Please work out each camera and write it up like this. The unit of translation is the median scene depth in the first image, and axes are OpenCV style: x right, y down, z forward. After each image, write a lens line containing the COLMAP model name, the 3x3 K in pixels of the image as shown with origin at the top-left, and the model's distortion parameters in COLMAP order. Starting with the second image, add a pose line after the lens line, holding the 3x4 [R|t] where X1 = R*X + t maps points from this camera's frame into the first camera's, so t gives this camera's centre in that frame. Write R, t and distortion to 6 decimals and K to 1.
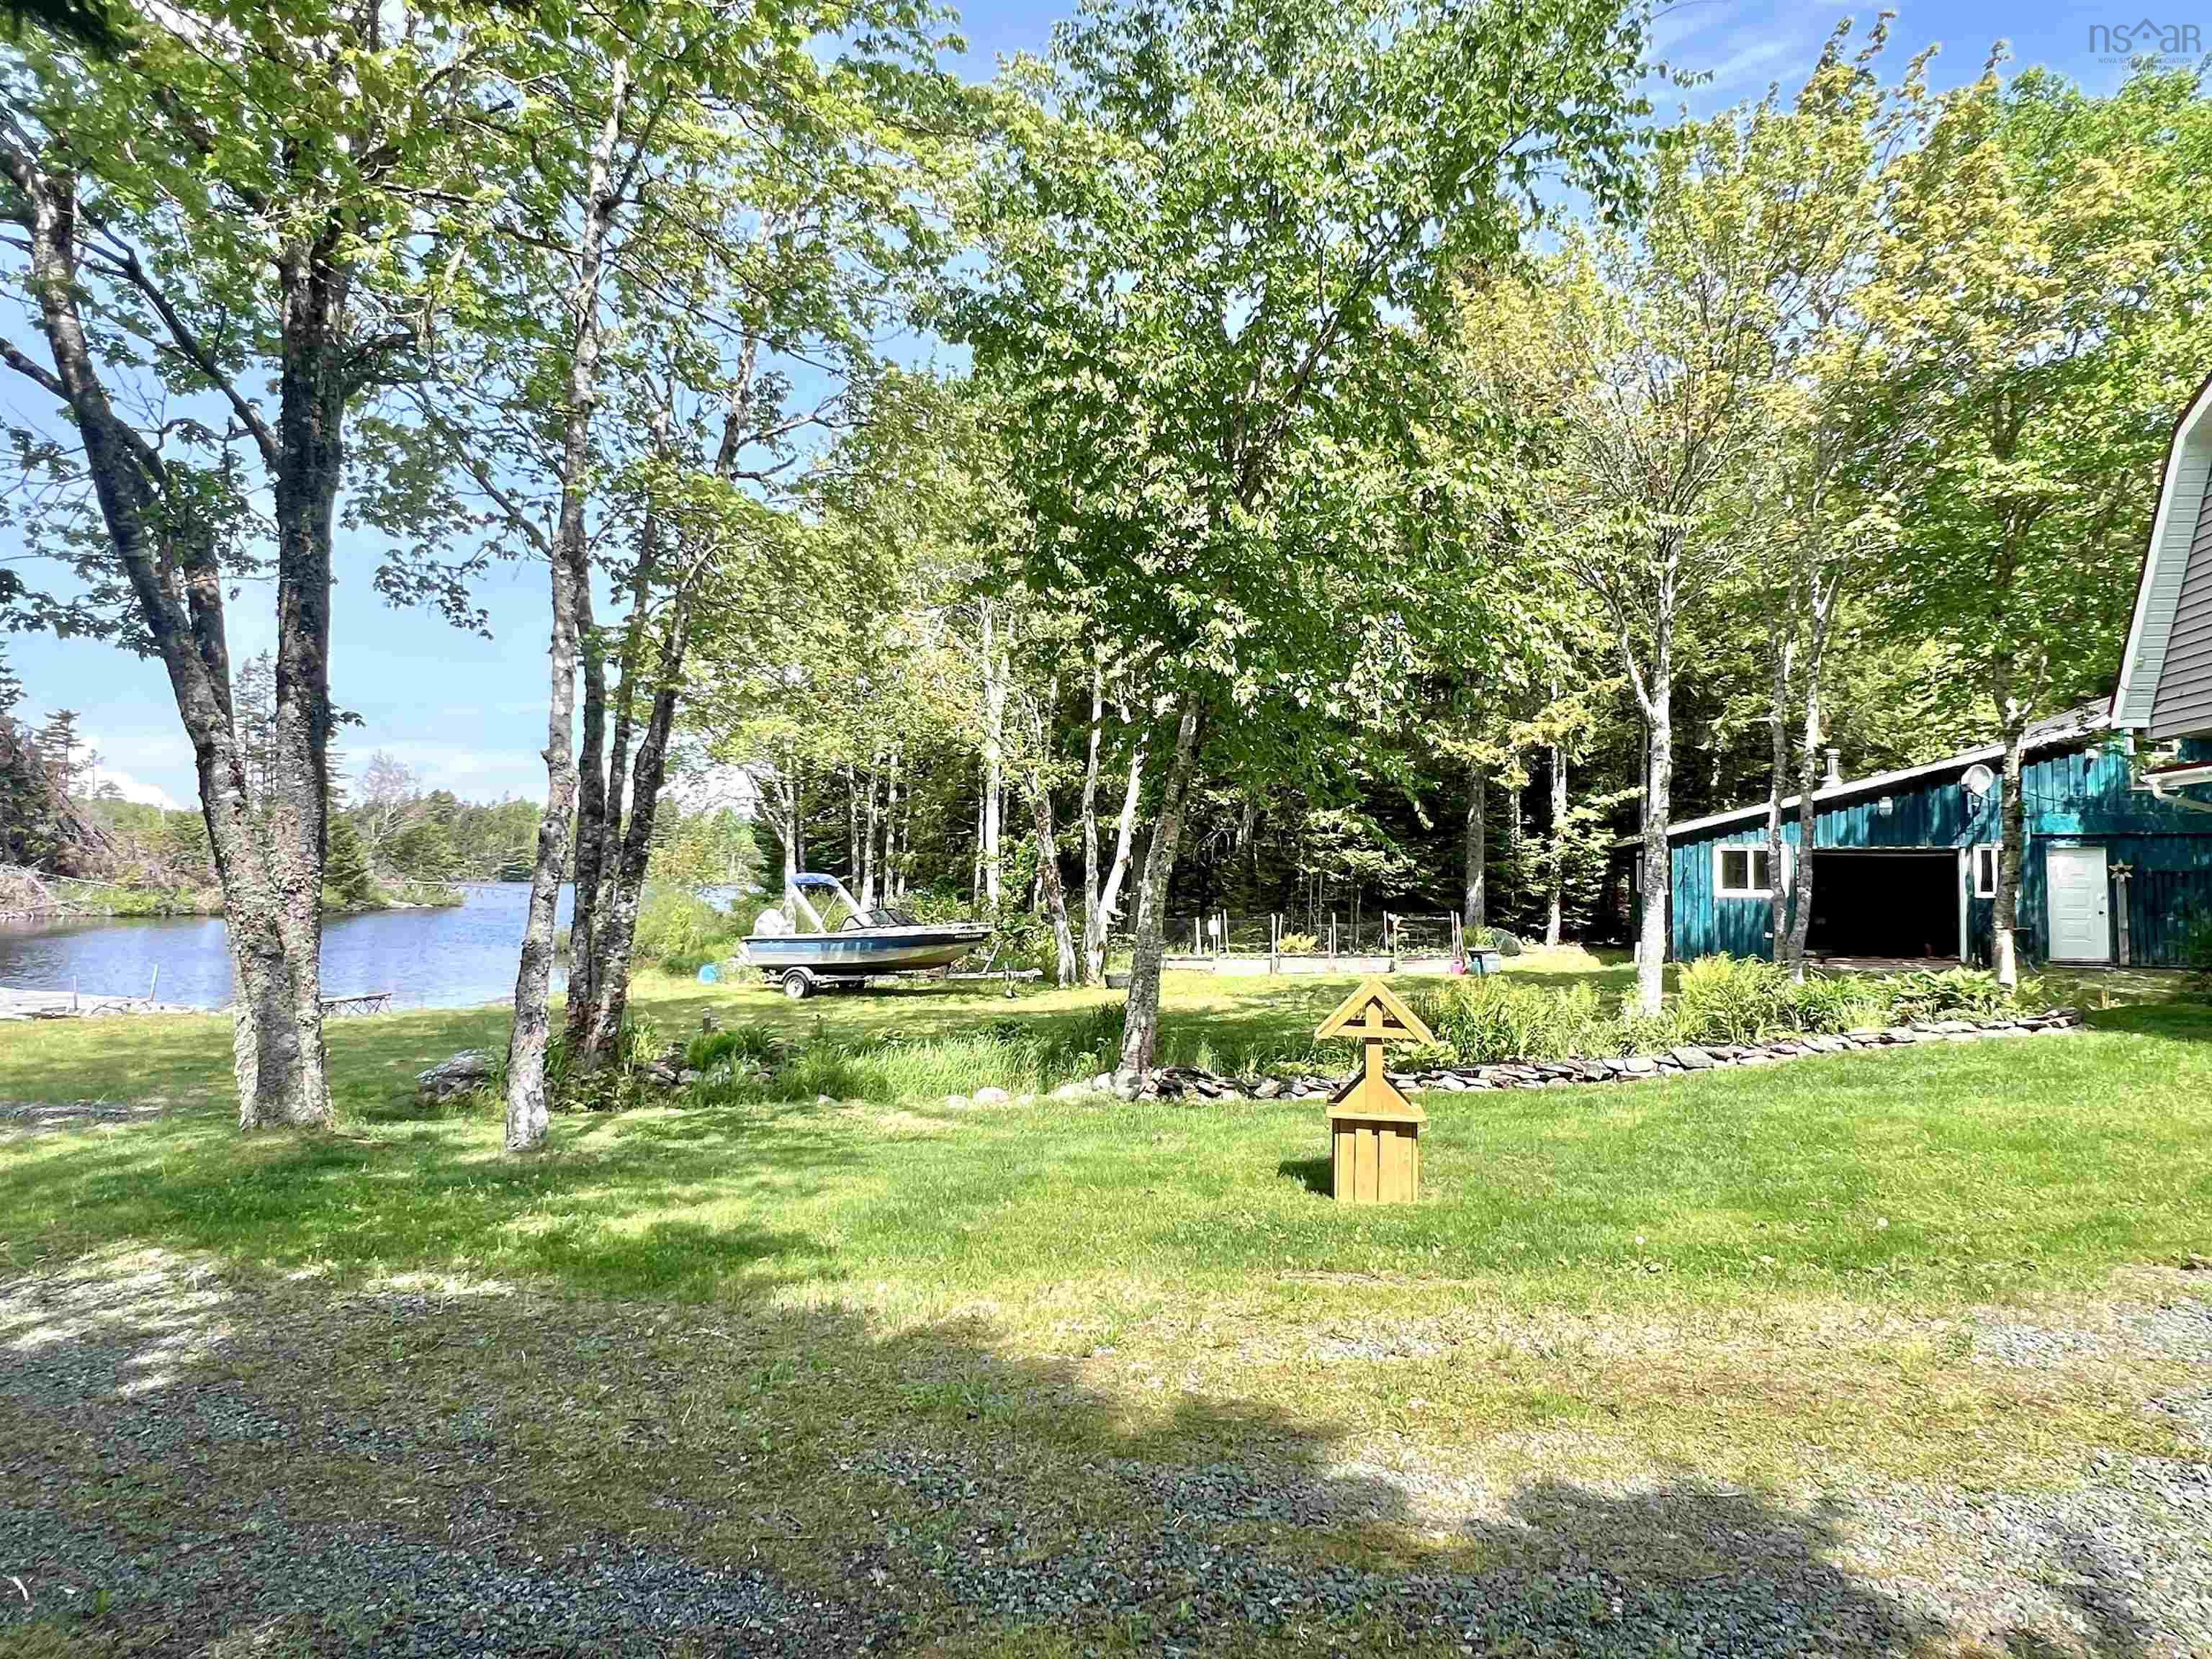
lens RADIAL K [[1188.4, 0, 1115.6], [0, 1188.4, 833.5], [0, 0, 1]] dist [-0.000449, -0.000104]
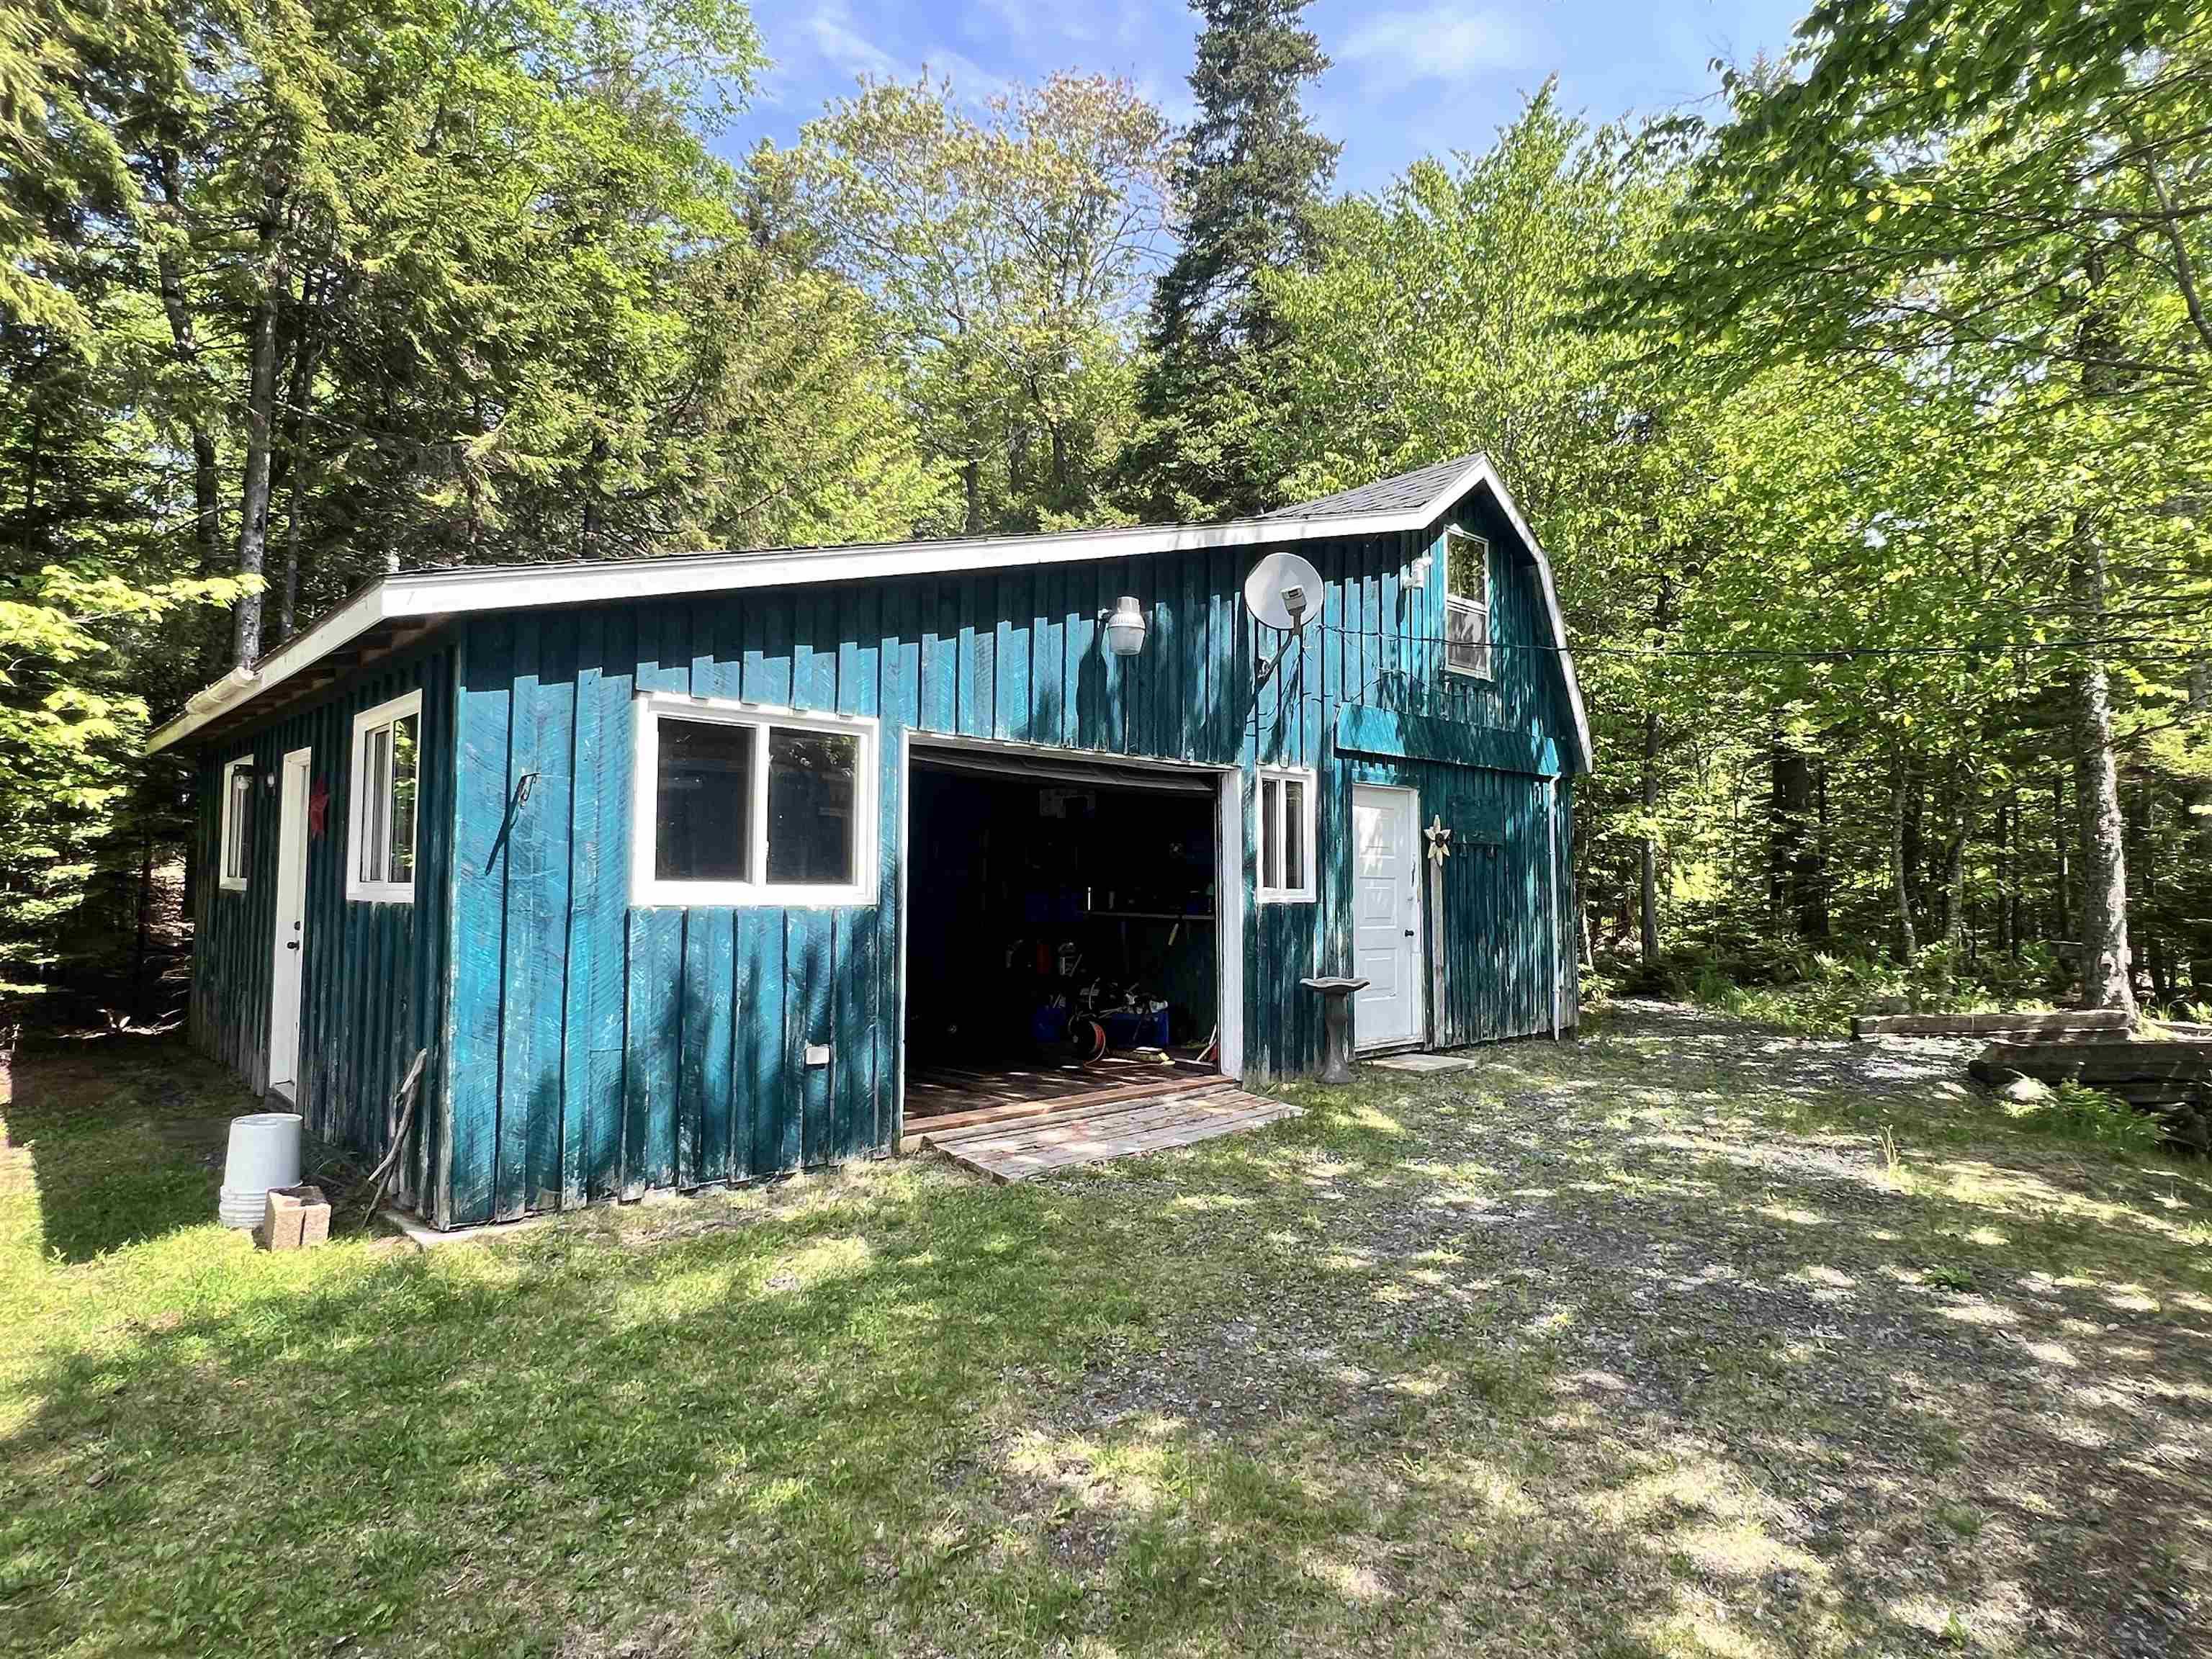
lens RADIAL K [[1188.4, 0, 1117.1], [0, 1188.4, 834.4], [0, 0, 1]] dist [-0.000449, -0.000104]
pose [[0.475025, 0.031979, 0.879391, 0.358304], [-0.040387, 0.999079, -0.014515, 0.038188], [-0.879045, -0.028621, 0.475878, 0.838669]]
